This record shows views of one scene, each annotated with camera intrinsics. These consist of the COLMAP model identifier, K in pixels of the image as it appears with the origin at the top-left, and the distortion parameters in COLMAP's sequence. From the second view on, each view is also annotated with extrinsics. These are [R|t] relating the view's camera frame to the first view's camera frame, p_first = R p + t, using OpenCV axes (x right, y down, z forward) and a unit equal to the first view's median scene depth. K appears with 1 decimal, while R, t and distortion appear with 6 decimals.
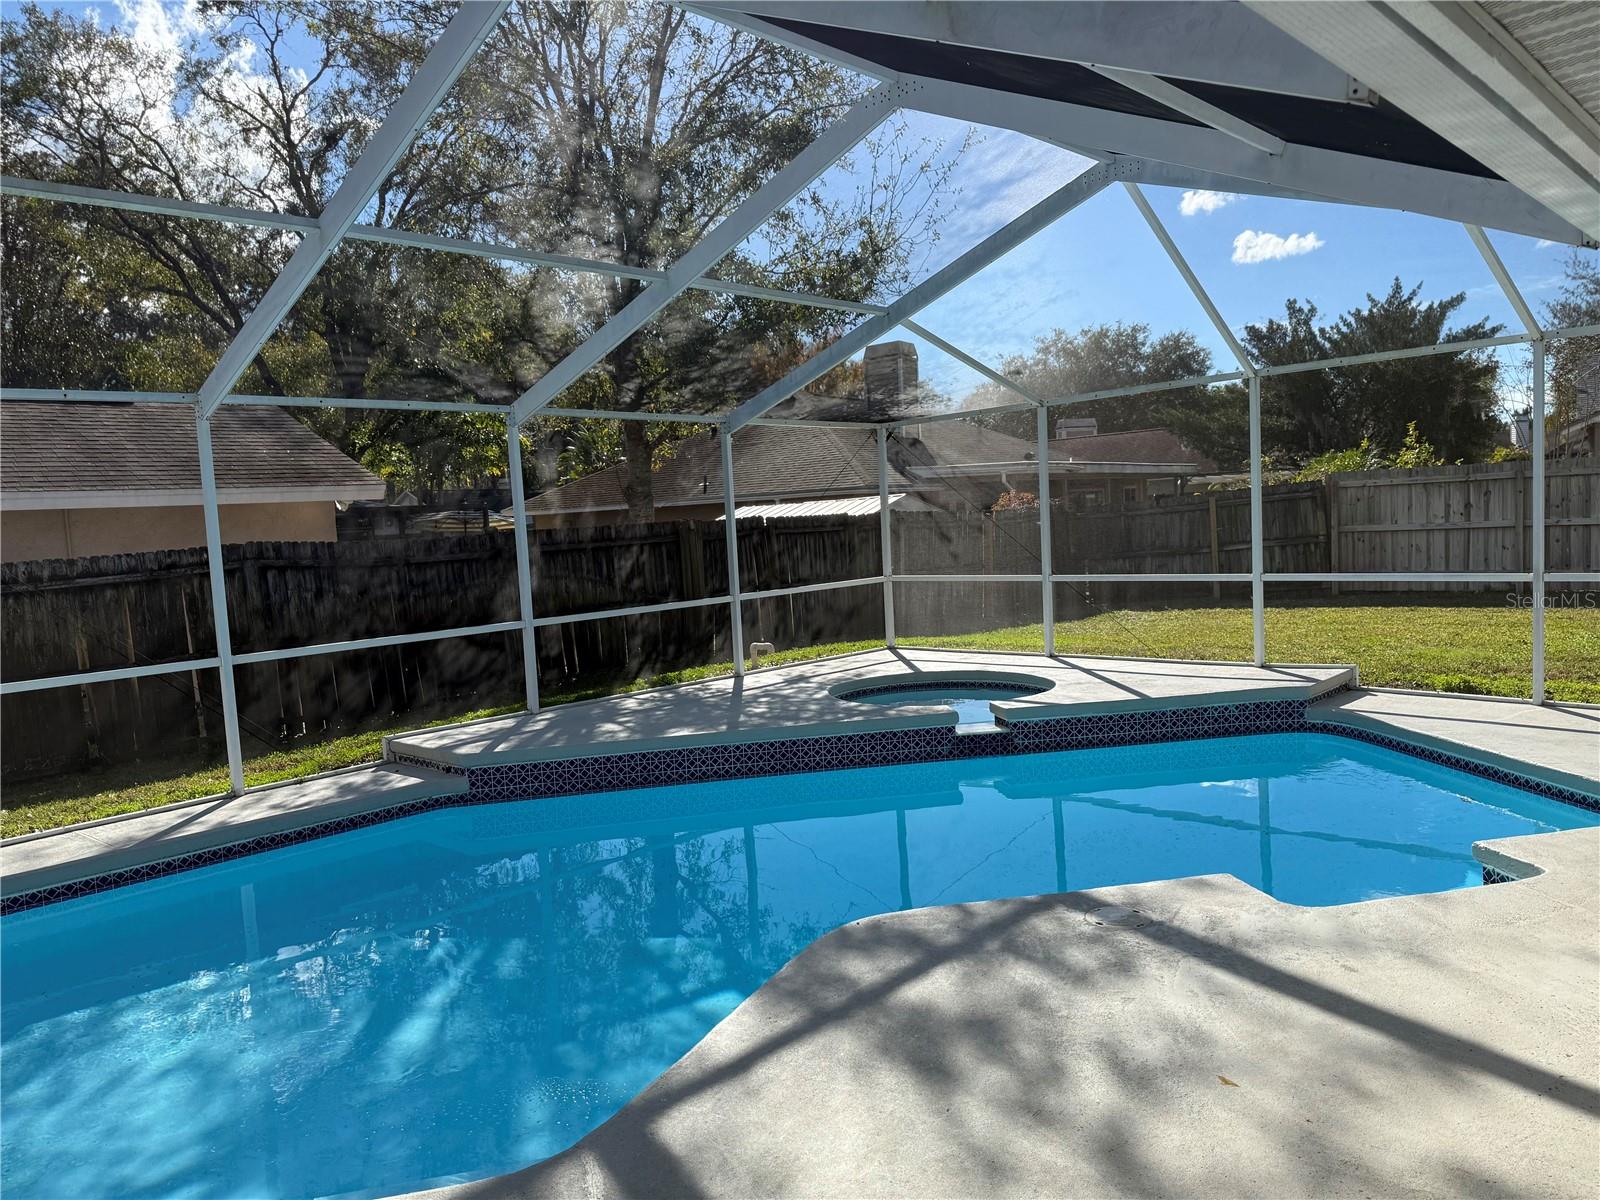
lens RADIAL K [[1131.9, 0, 803.3], [0, 1131.9, 601.4], [0, 0, 1]] dist [0.039325, -0.050154]
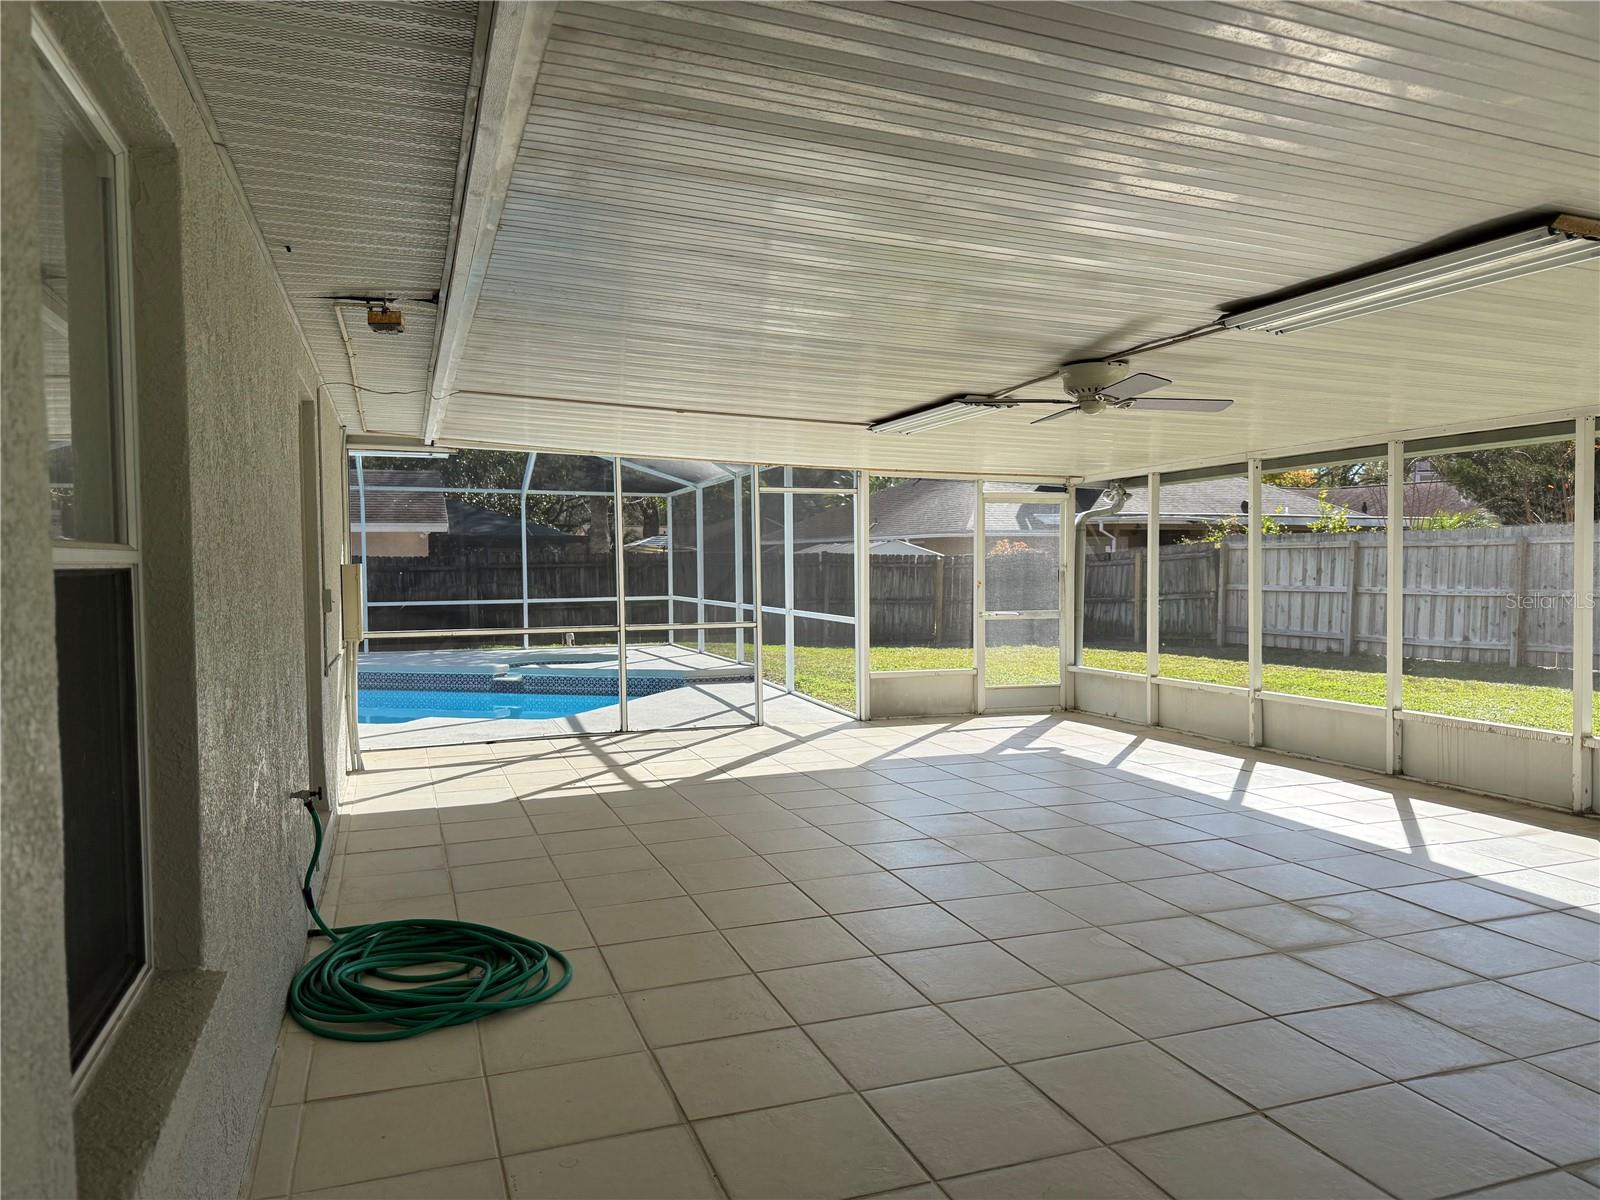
lens RADIAL K [[1131.9, 0, 795.4], [0, 1131.9, 601.9], [0, 0, 1]] dist [0.039325, -0.050154]
pose [[0.891071, 0.061779, -0.449639, 0.623029], [-0.072527, 0.997344, -0.006697, -0.011883], [0.448031, 0.038579, 0.893185, -0.176537]]
